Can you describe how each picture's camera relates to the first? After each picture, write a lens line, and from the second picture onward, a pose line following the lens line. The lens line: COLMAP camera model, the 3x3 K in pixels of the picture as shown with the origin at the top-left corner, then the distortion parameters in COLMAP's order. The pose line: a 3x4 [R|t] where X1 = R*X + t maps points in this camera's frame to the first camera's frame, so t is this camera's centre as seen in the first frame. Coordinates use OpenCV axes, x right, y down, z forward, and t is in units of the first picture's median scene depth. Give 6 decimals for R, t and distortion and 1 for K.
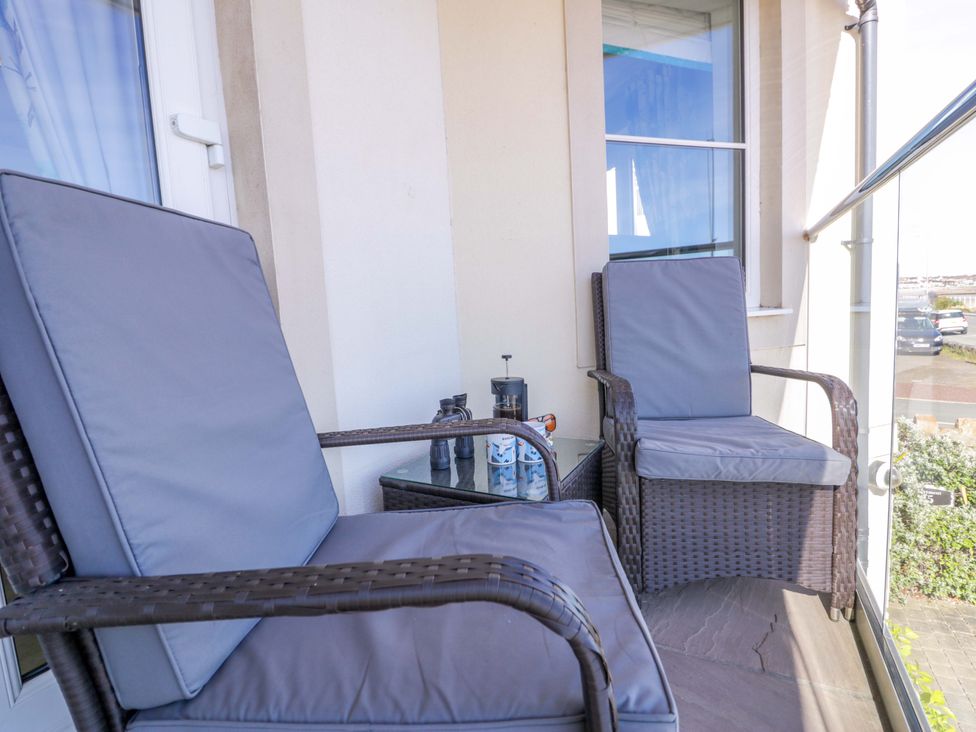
lens RADIAL K [[515.6, 0, 492.4], [0, 515.6, 364.3], [0, 0, 1]] dist [-0.001658, -0.015452]
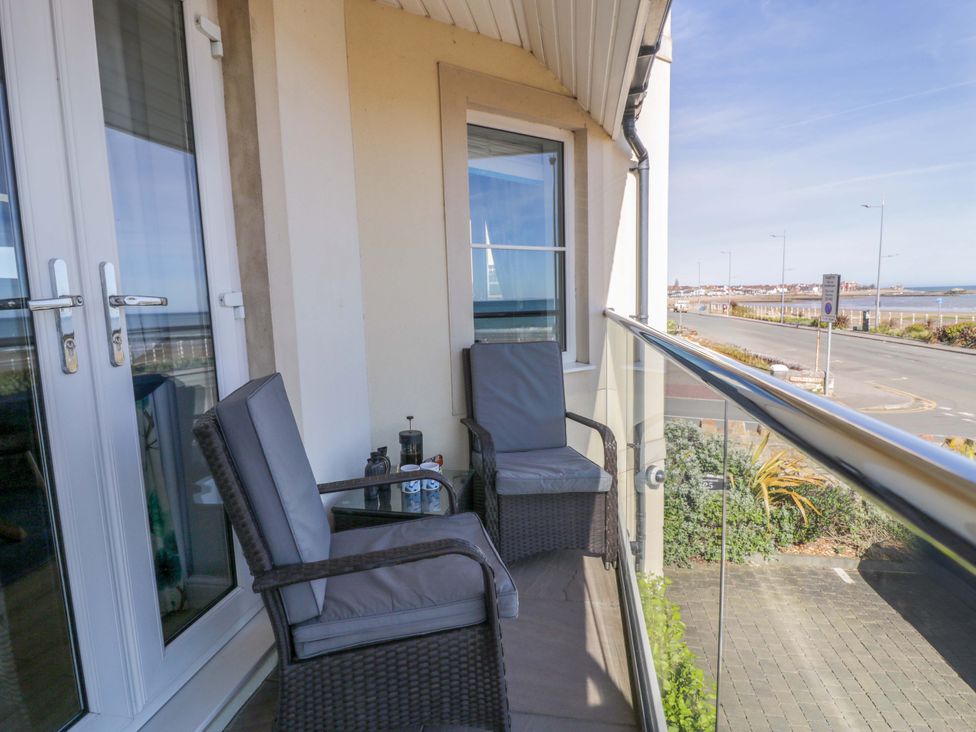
lens RADIAL K [[515.6, 0, 492.4], [0, 515.6, 364.3], [0, 0, 1]] dist [-0.001658, -0.015452]
pose [[0.960196, -0.005281, 0.279279, -0.170370], [0.009117, 0.999881, -0.012440, -0.159321], [-0.279180, 0.014491, 0.960130, -0.523092]]
